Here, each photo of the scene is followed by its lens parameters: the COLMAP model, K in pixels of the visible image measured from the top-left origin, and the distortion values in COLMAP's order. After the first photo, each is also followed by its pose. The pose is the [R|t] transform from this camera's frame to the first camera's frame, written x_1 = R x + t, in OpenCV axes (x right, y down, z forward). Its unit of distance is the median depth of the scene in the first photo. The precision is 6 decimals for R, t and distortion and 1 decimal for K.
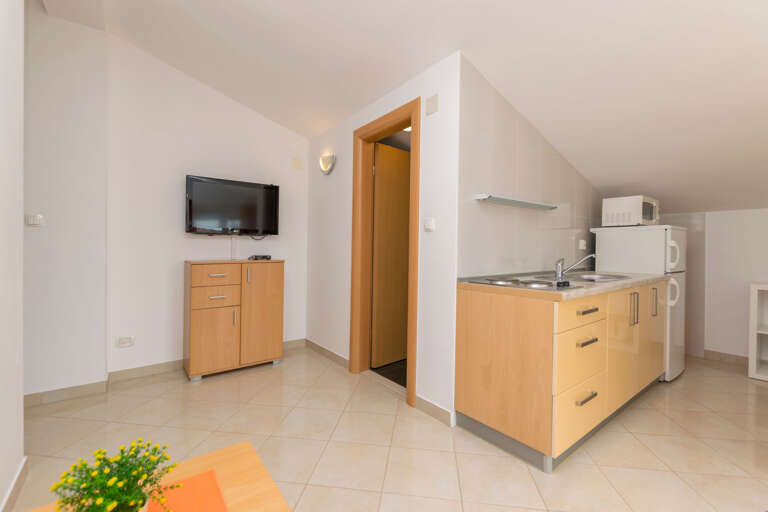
lens RADIAL K [[334.7, 0, 382.4], [0, 334.7, 249.5], [0, 0, 1]] dist [0.000599, -0.000186]
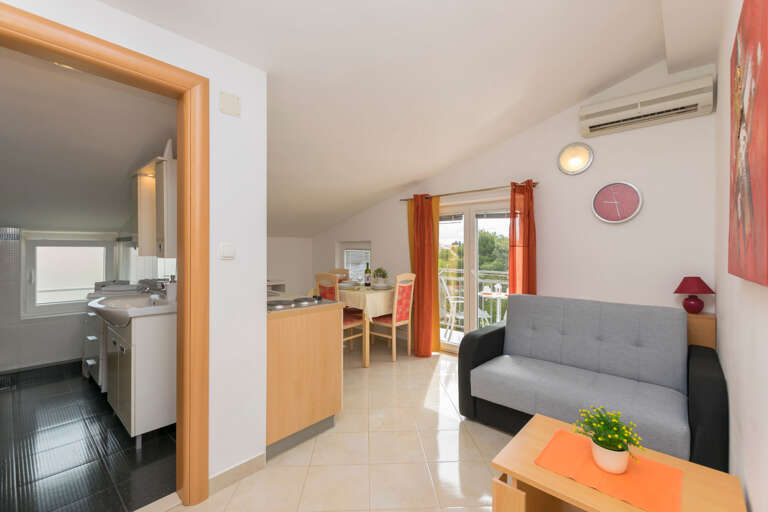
lens RADIAL K [[334.7, 0, 382.4], [0, 334.7, 249.5], [0, 0, 1]] dist [0.000599, -0.000186]
pose [[-0.193908, 0.003634, 0.981013, -0.590949], [-0.005020, 0.999976, -0.004696, -0.061440], [-0.981007, -0.005836, -0.193885, 0.646471]]
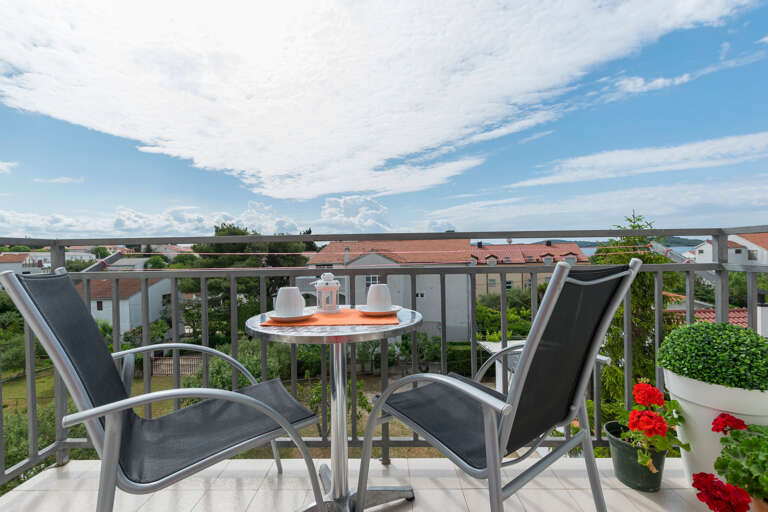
lens RADIAL K [[332.0, 0, 384.0], [0, 332.0, 256.0], [0, 0, 1]] dist [-0.000285, -0.000218]
pose [[-0.789462, 0.005764, 0.613772, 0.654122], [0.013590, 0.999875, 0.008090, 0.074844], [-0.613649, 0.014728, -0.789442, 0.034336]]
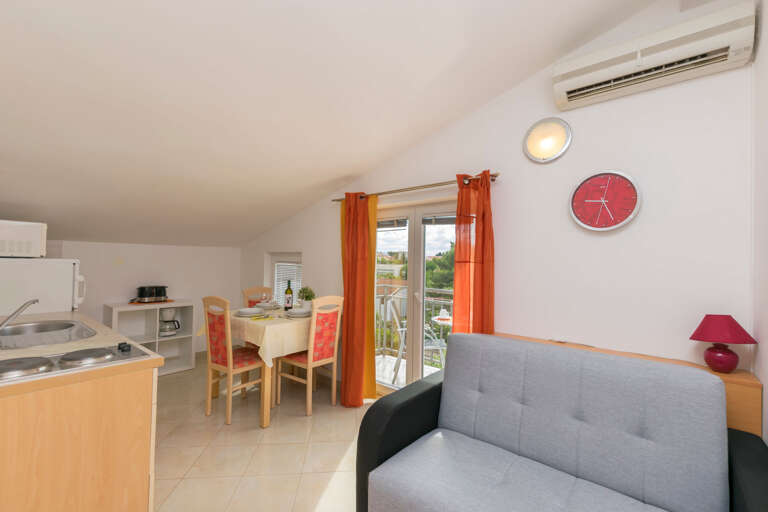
lens RADIAL K [[332.0, 0, 384.0], [0, 332.0, 256.0], [0, 0, 1]] dist [-0.000285, -0.000218]
pose [[-0.234186, 0.012431, 0.972112, -0.289854], [-0.016323, 0.999727, -0.016716, -0.079848], [-0.972055, -0.019782, -0.233919, 0.352694]]
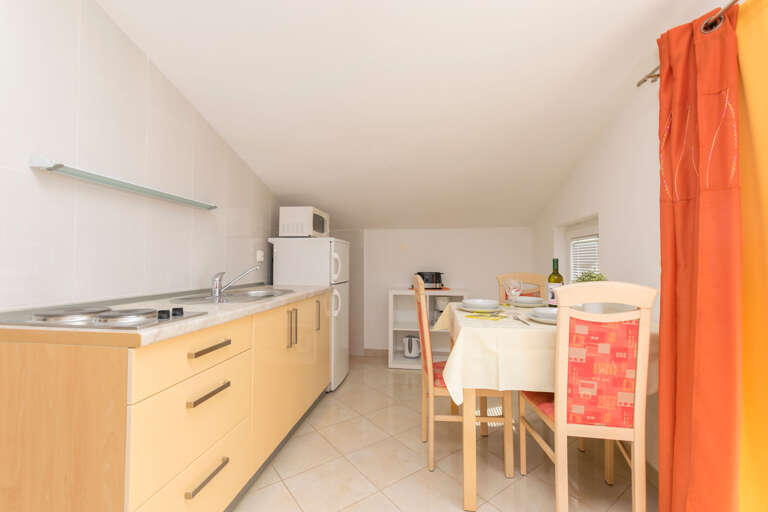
lens RADIAL K [[332.0, 0, 384.0], [0, 332.0, 256.0], [0, 0, 1]] dist [-0.000285, -0.000218]
pose [[0.705883, 0.015709, 0.708154, 0.240973], [0.000156, 0.999751, -0.022334, 0.006087], [-0.708328, 0.015876, 0.705705, 0.167544]]
